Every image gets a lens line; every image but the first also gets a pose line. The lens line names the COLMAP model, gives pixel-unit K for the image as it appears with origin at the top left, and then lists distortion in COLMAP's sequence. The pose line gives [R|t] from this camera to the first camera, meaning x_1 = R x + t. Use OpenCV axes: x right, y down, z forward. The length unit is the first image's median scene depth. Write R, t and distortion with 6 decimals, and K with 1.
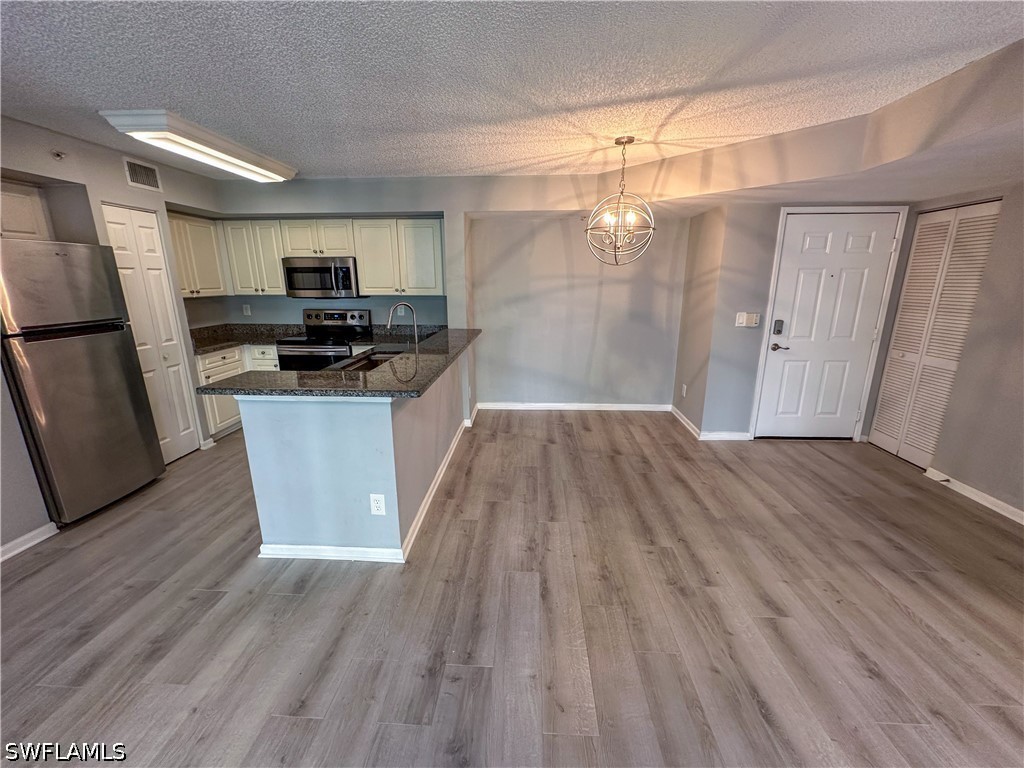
lens RADIAL K [[412.1, 0, 510.9], [0, 412.1, 383.9], [0, 0, 1]] dist [-0.001372, 0.000045]
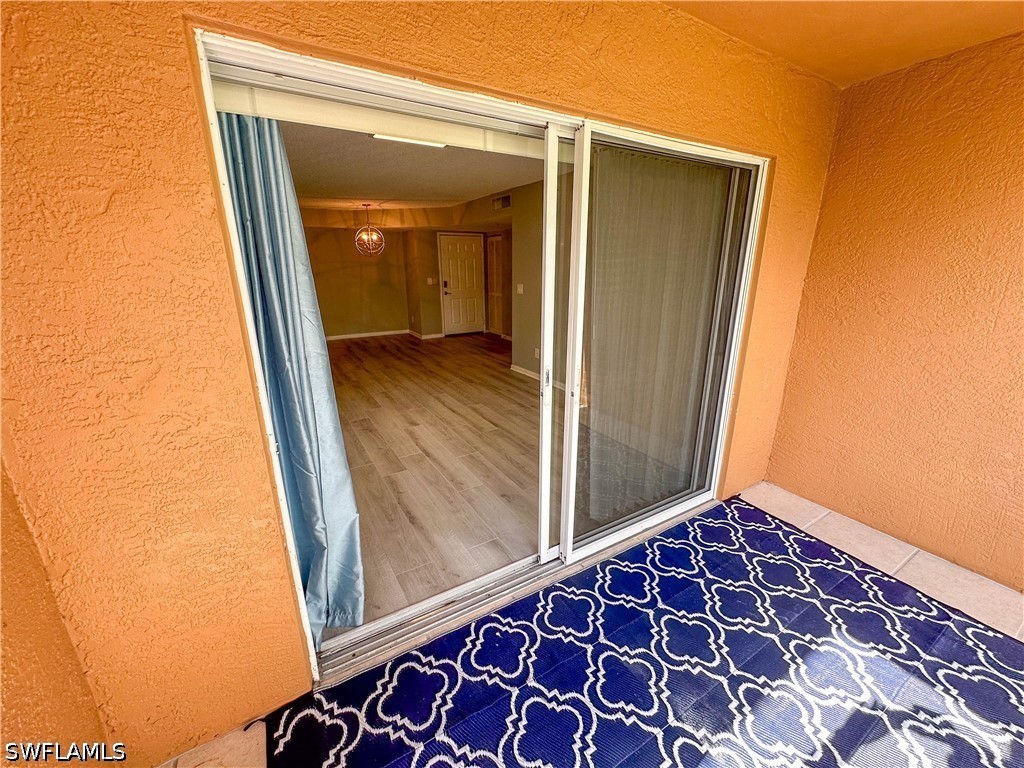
lens RADIAL K [[407.6, 0, 513.2], [0, 407.6, 388.3], [0, 0, 1]] dist [-0.023522, -0.000016]
pose [[0.825419, -0.162680, 0.540572, -0.373231], [0.137270, 0.986677, 0.087329, 0.302424], [-0.547577, 0.002121, 0.836753, -1.151628]]
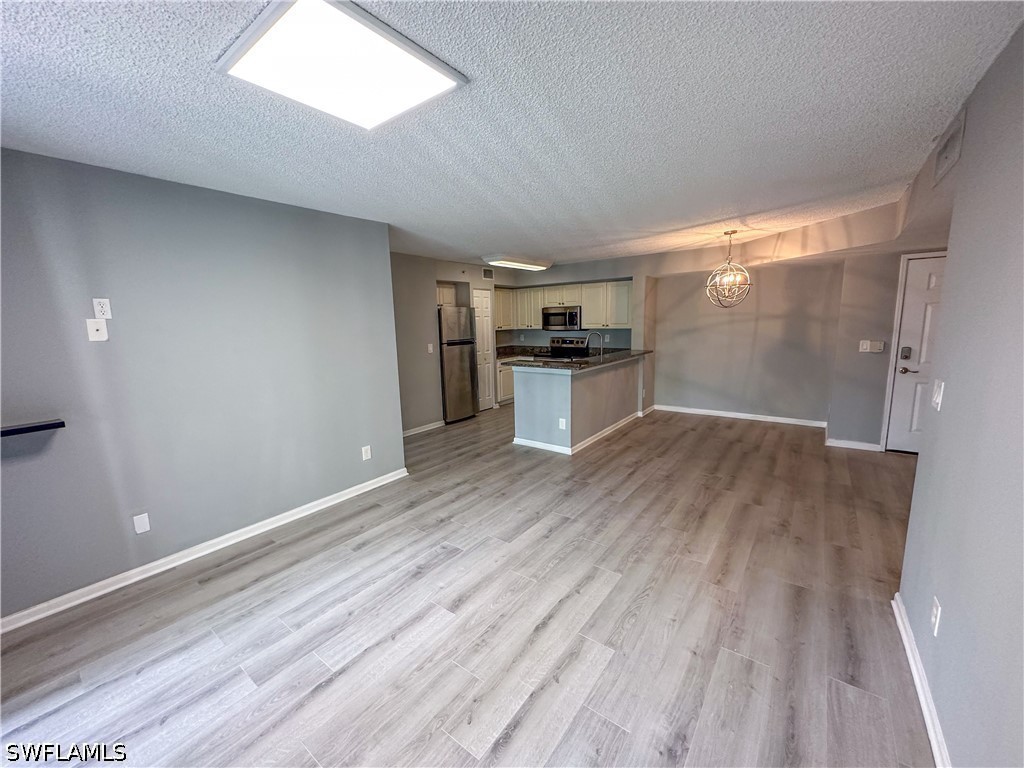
lens RADIAL K [[408.4, 0, 511.1], [0, 408.4, 384.0], [0, 0, 1]] dist [-0.002165, 0.000022]
pose [[0.828763, 0.069345, -0.555286, 0.389446], [-0.116033, 0.992021, -0.049295, 0.141029], [0.547438, 0.105285, 0.830197, -0.582537]]
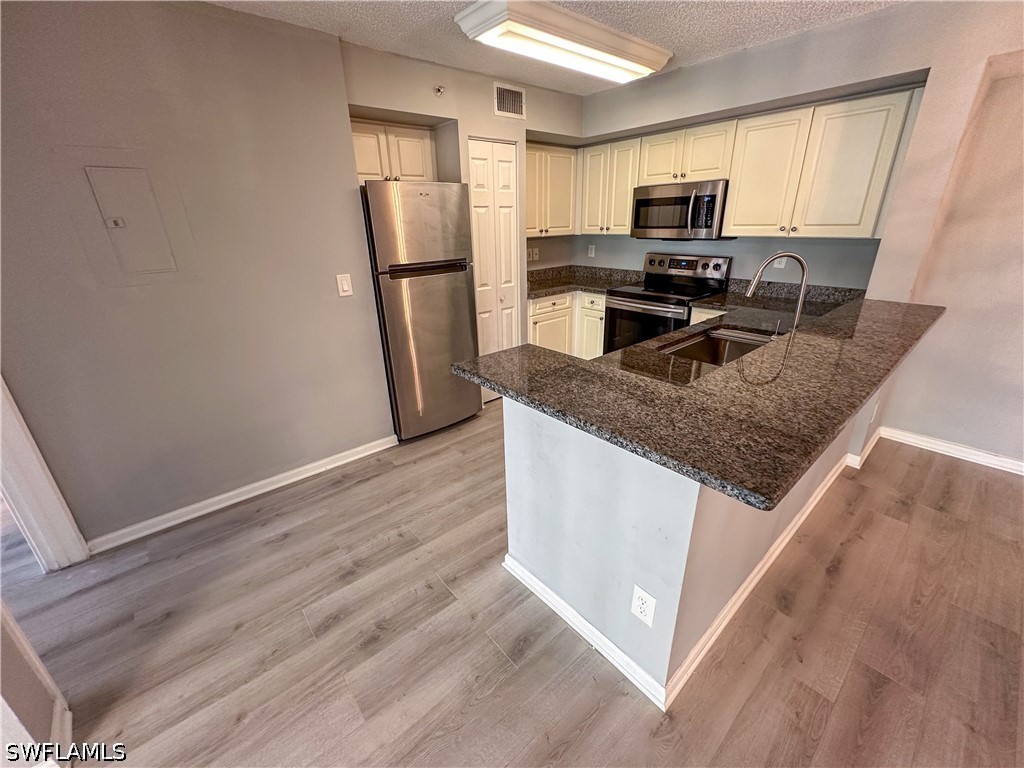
lens RADIAL K [[419.2, 0, 510.9], [0, 419.2, 383.8], [0, 0, 1]] dist [-0.002186, 0.000151]
pose [[0.689367, 0.250486, -0.679728, -0.077925], [-0.157223, 0.967685, 0.197149, -0.067417], [0.707145, -0.029039, 0.706472, 0.281188]]
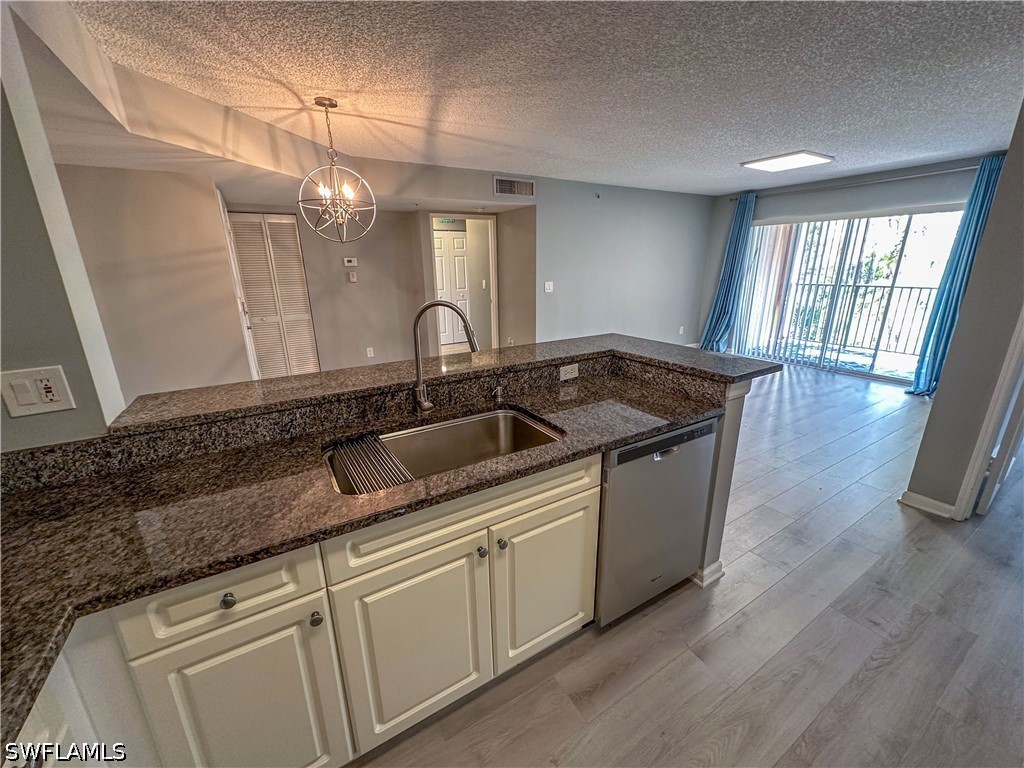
lens RADIAL K [[408.4, 0, 511.1], [0, 408.4, 384.0], [0, 0, 1]] dist [-0.002165, 0.000022]
pose [[-0.561492, -0.227431, 0.795615, -0.630928], [0.218110, 0.886810, 0.407427, -0.253404], [-0.798220, 0.402298, -0.448331, 1.045790]]
